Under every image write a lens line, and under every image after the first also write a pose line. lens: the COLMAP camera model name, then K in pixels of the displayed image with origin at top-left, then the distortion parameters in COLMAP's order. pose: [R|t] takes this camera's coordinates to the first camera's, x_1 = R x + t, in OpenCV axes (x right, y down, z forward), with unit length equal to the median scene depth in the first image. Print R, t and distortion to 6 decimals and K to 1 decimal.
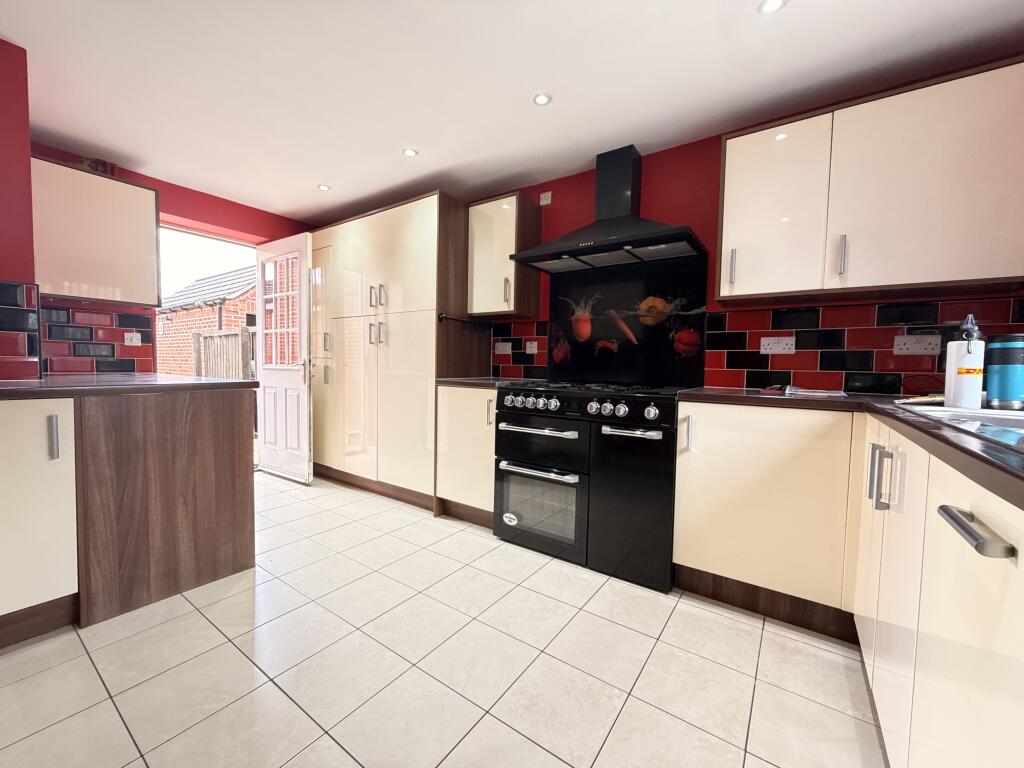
lens RADIAL K [[409.1, 0, 511.0], [0, 409.1, 385.3], [0, 0, 1]] dist [-0.007909, 0.000060]
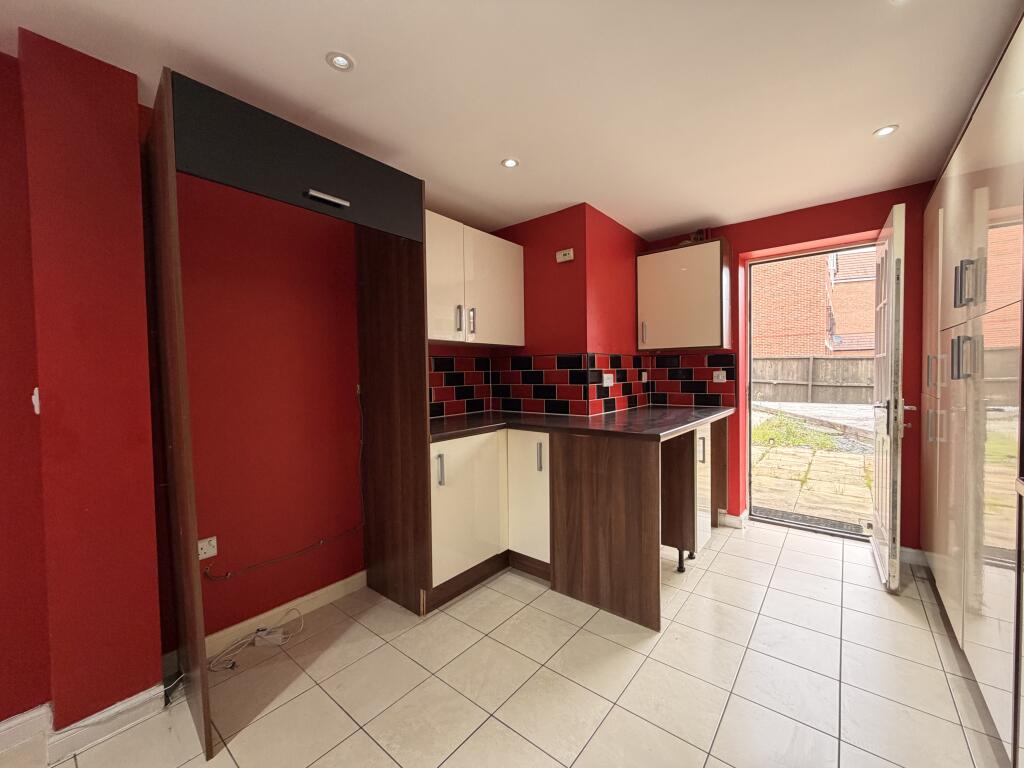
lens RADIAL K [[409.1, 0, 511.9], [0, 409.1, 383.4], [0, 0, 1]] dist [-0.007909, 0.000060]
pose [[-0.073385, 0.009166, -0.997262, 0.366900], [-0.036096, 0.999278, 0.011841, -0.139128], [0.996650, 0.036866, -0.073001, 0.815457]]
